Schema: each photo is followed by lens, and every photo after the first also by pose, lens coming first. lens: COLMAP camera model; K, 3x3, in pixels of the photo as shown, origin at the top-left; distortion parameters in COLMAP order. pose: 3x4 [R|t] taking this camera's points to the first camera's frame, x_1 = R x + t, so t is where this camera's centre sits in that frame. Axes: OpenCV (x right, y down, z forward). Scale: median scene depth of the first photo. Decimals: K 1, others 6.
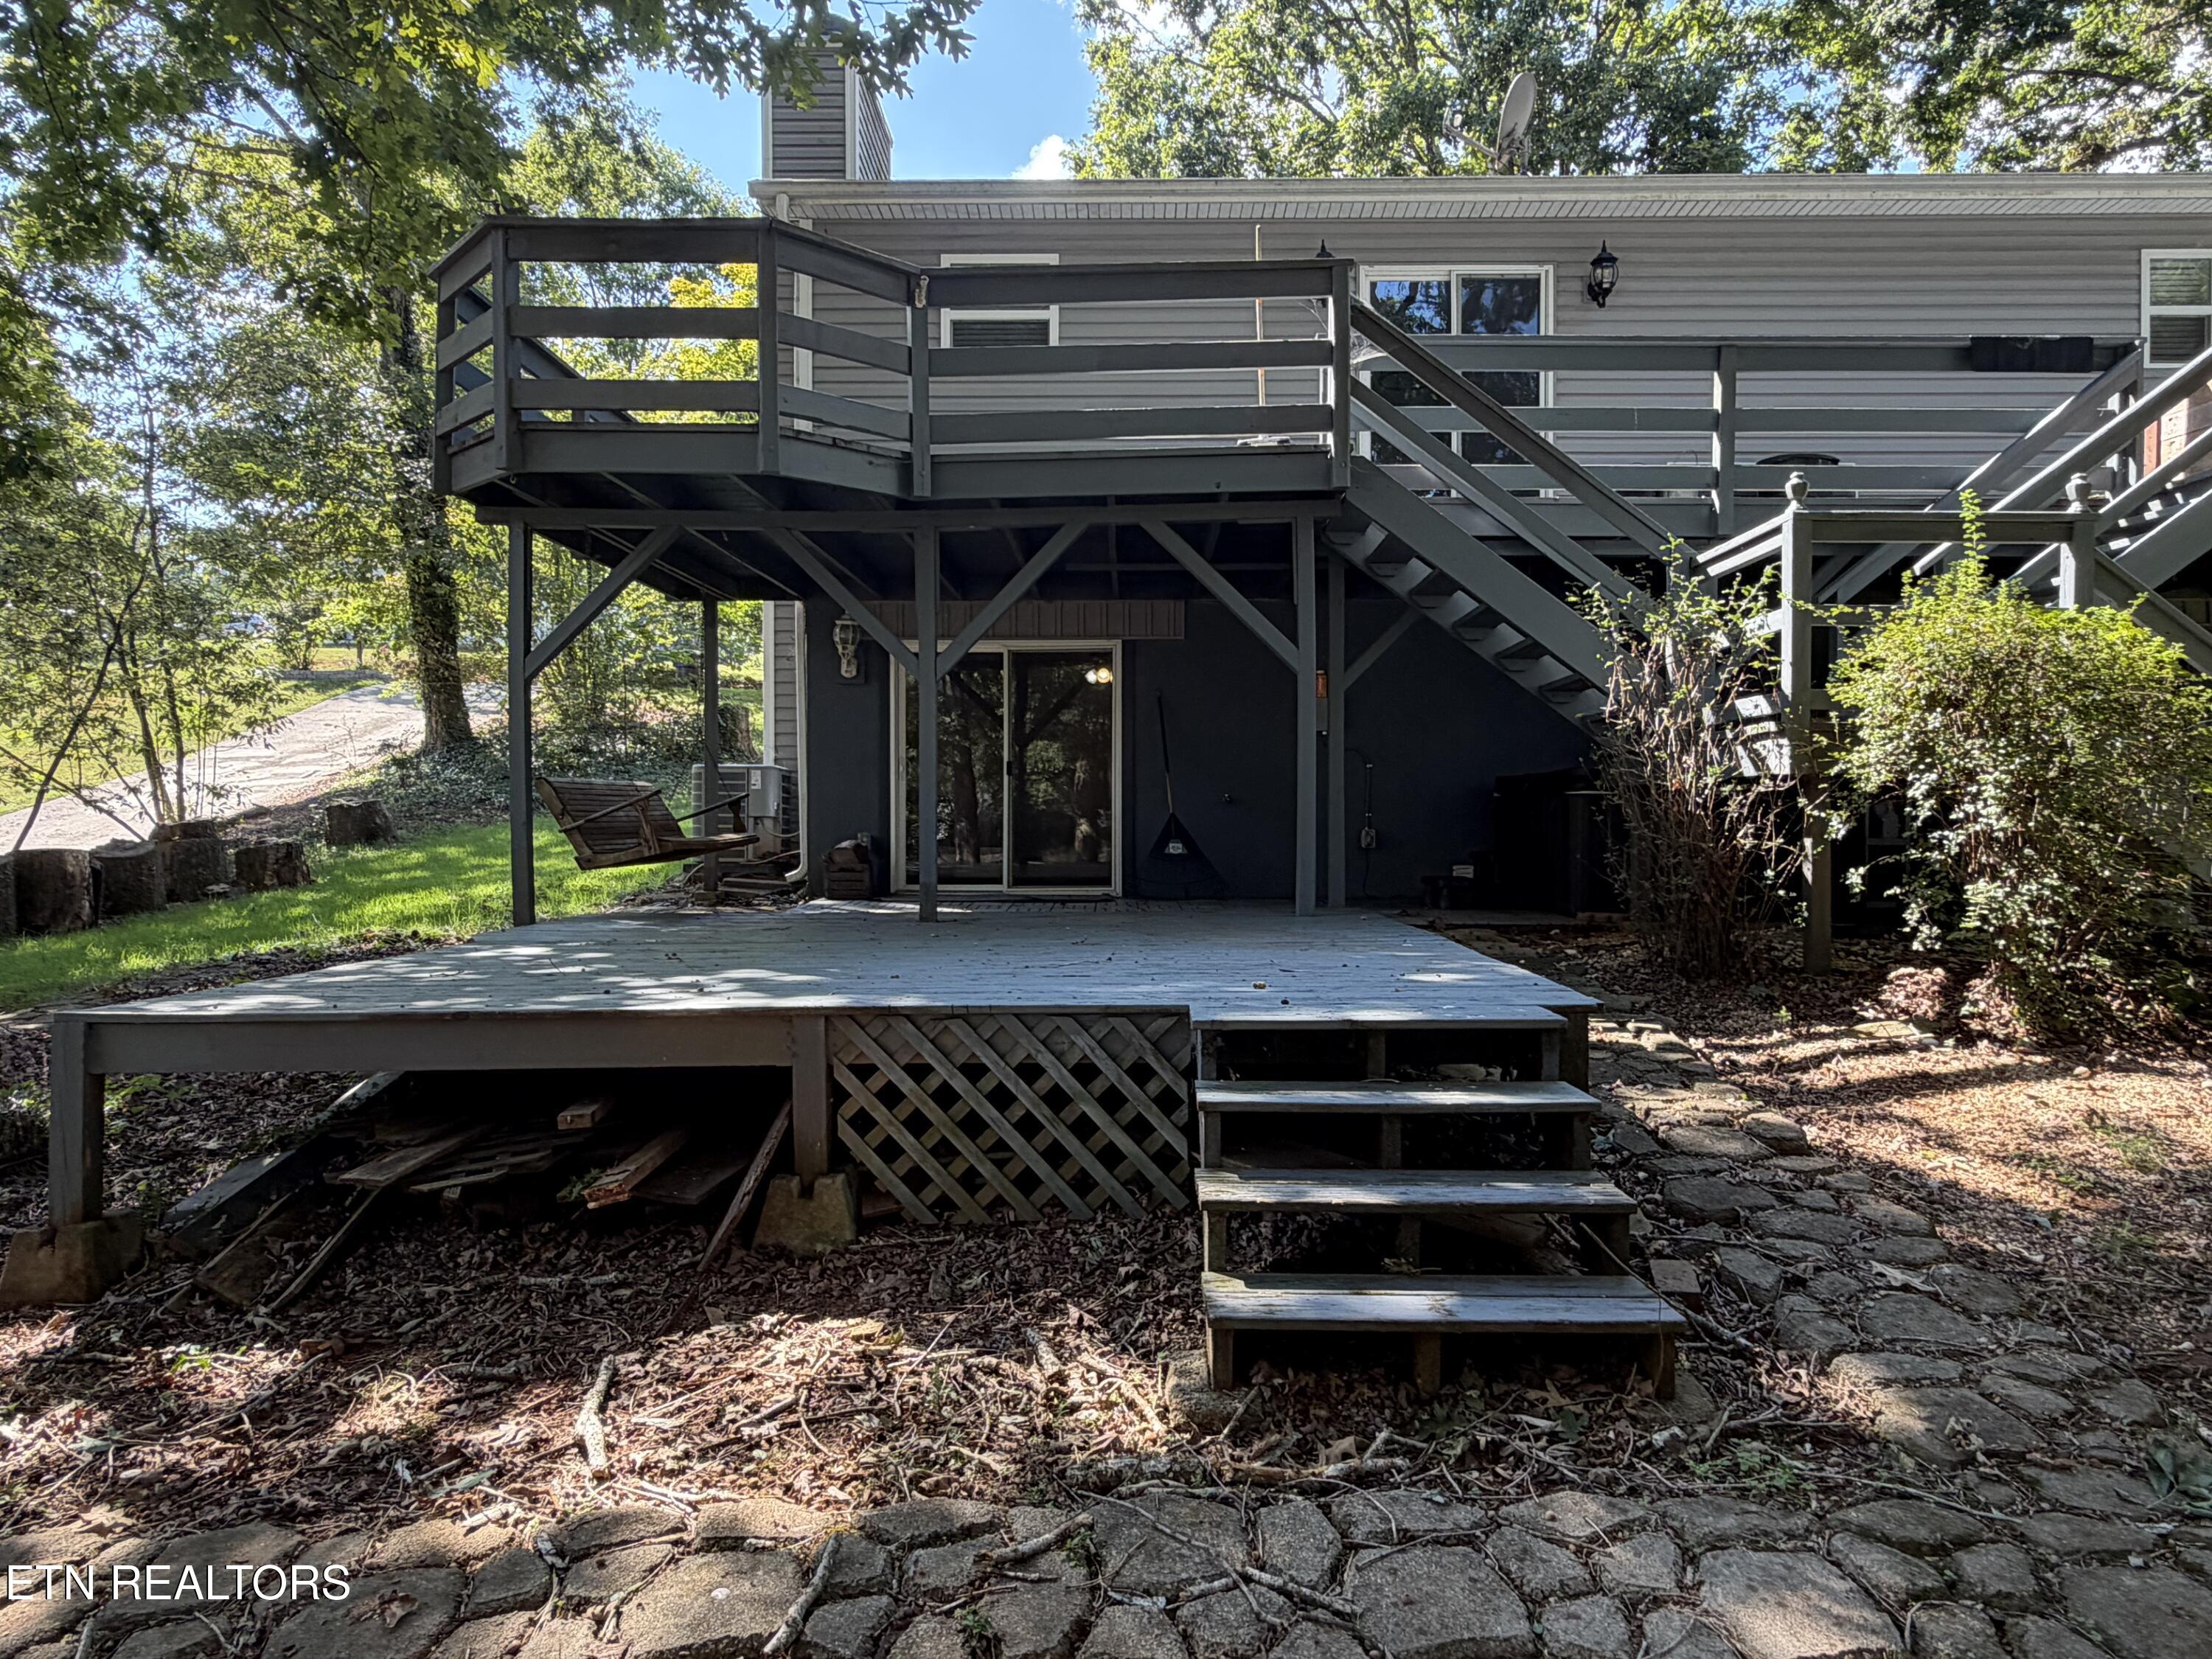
lens RADIAL K [[1351.8, 0, 1106.0], [0, 1351.8, 776.6], [0, 0, 1]] dist [0.000785, -0.002727]
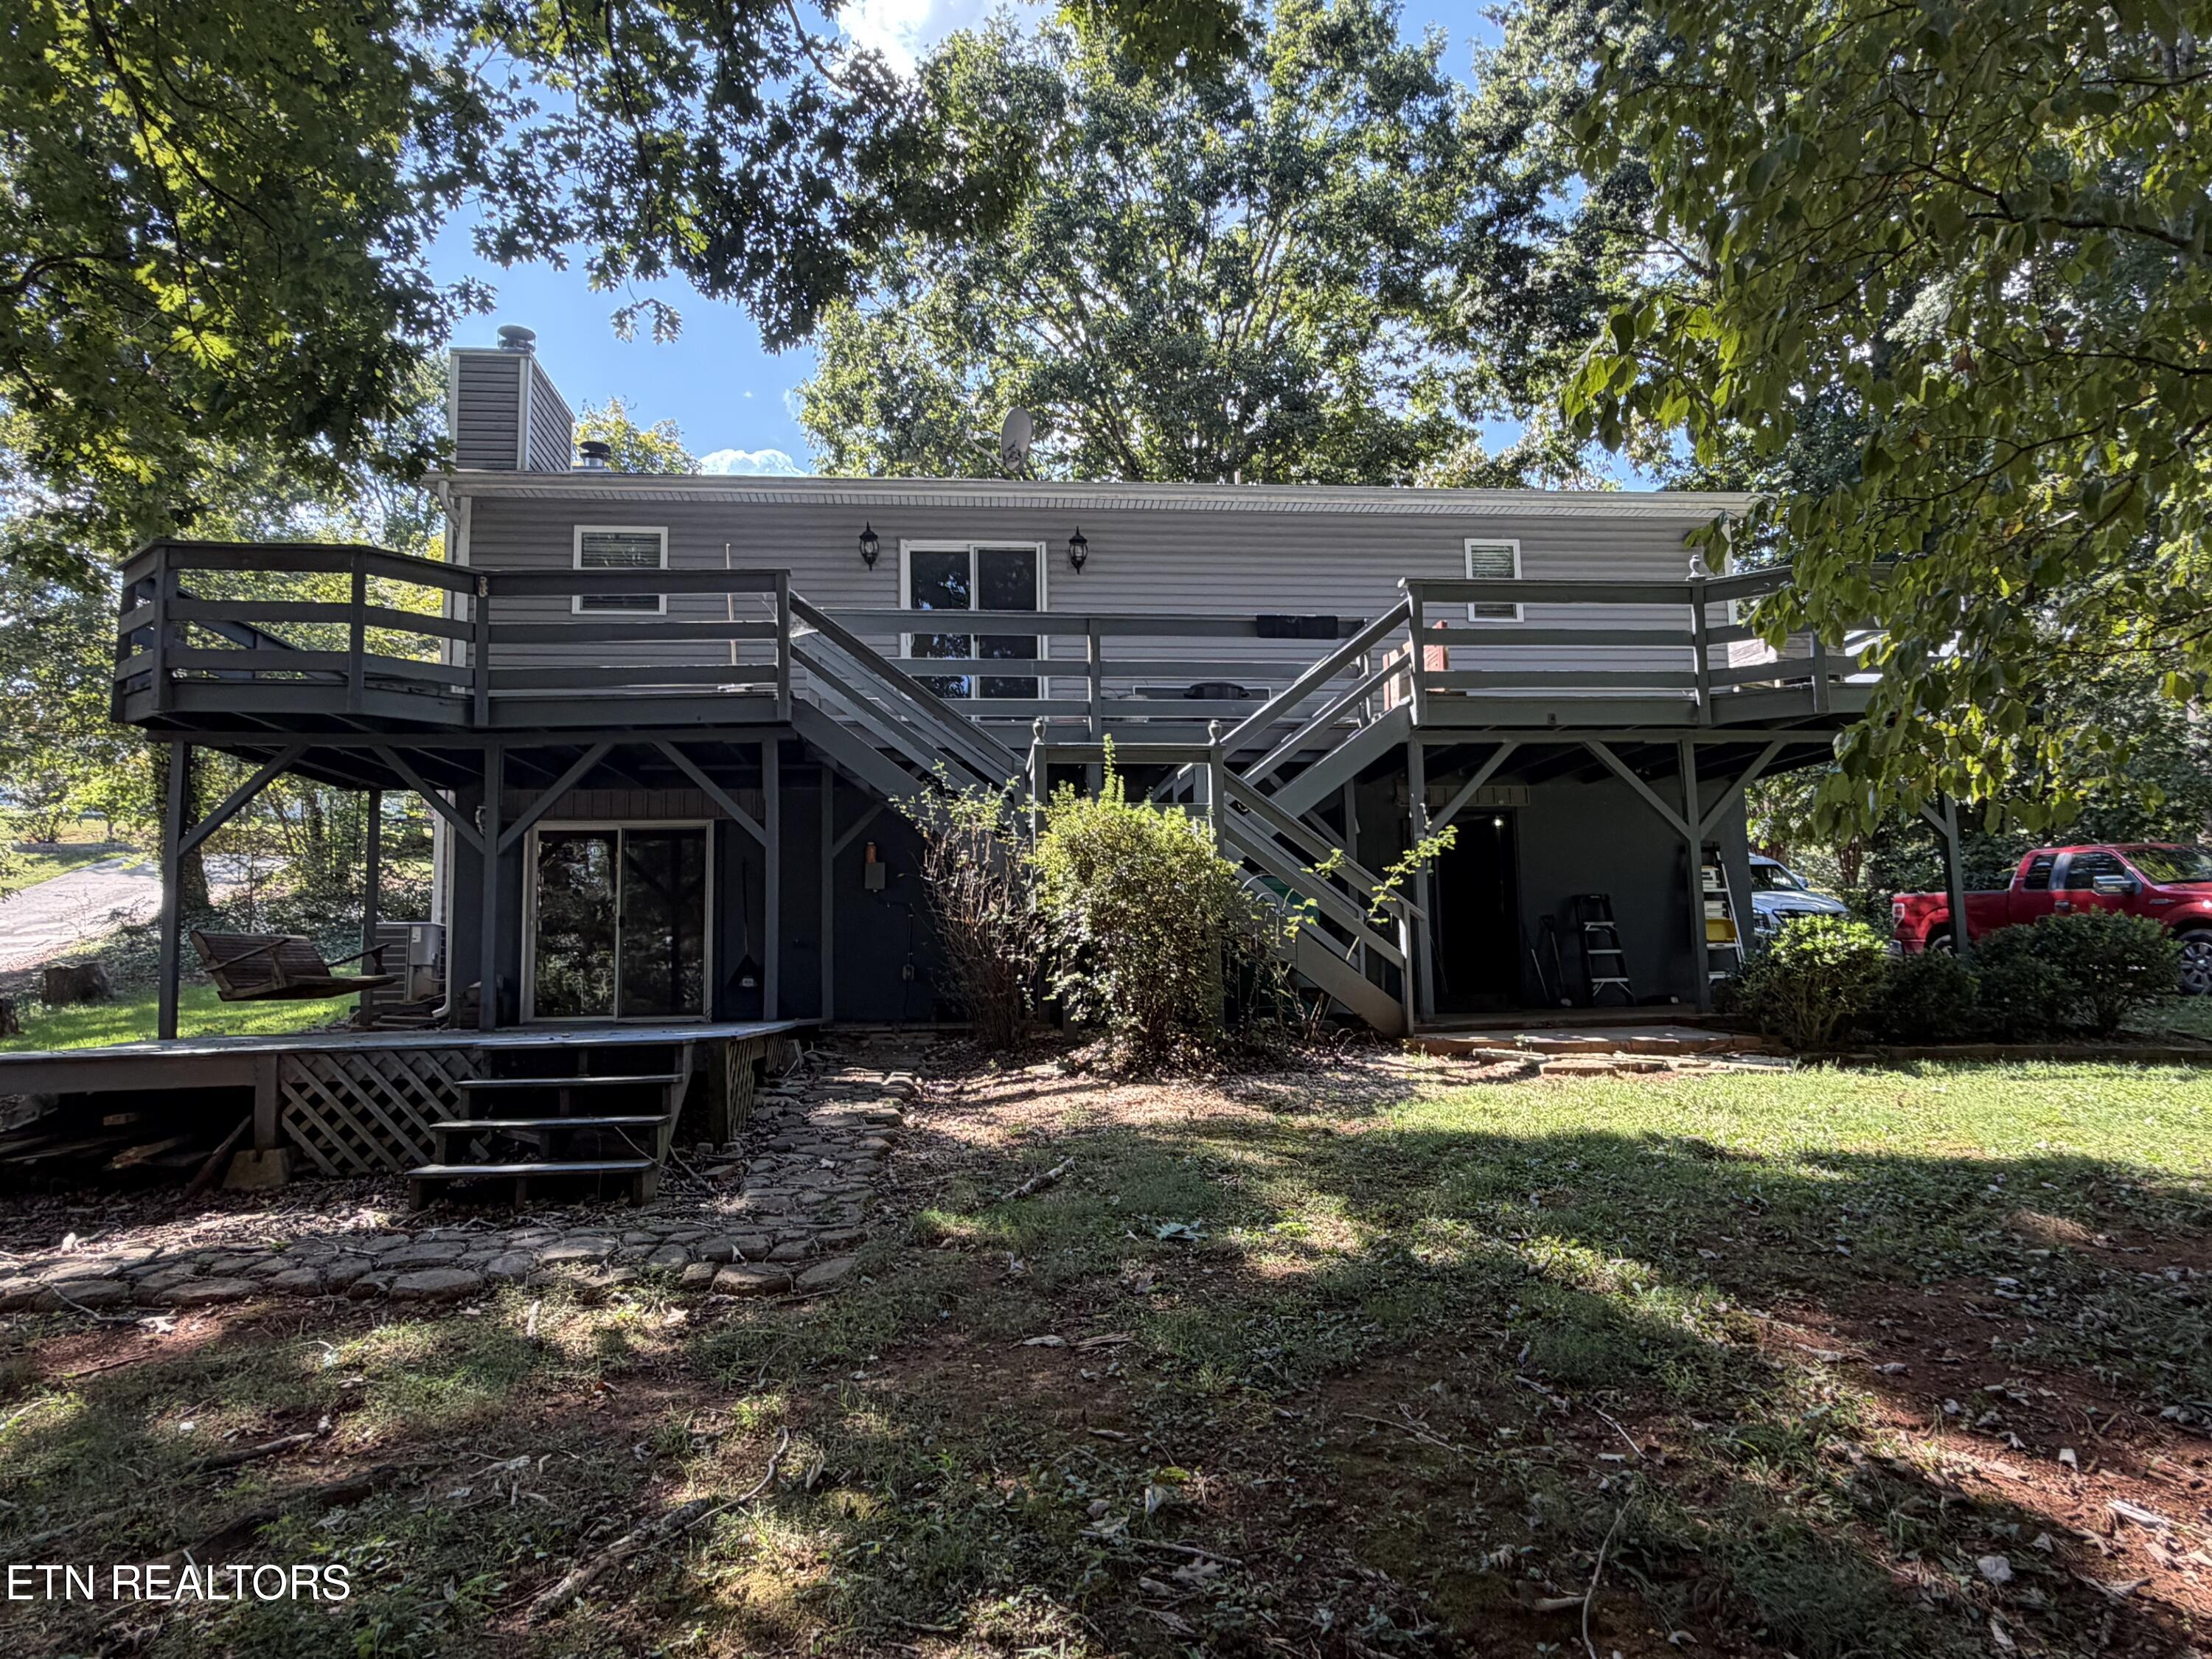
lens RADIAL K [[1351.8, 0, 1106.0], [0, 1351.8, 776.6], [0, 0, 1]] dist [0.000785, -0.002727]
pose [[0.992997, -0.001451, 0.118134, 0.234438], [0.015654, 0.992724, -0.119392, 0.017521], [-0.117101, 0.120405, 0.985794, -0.317530]]
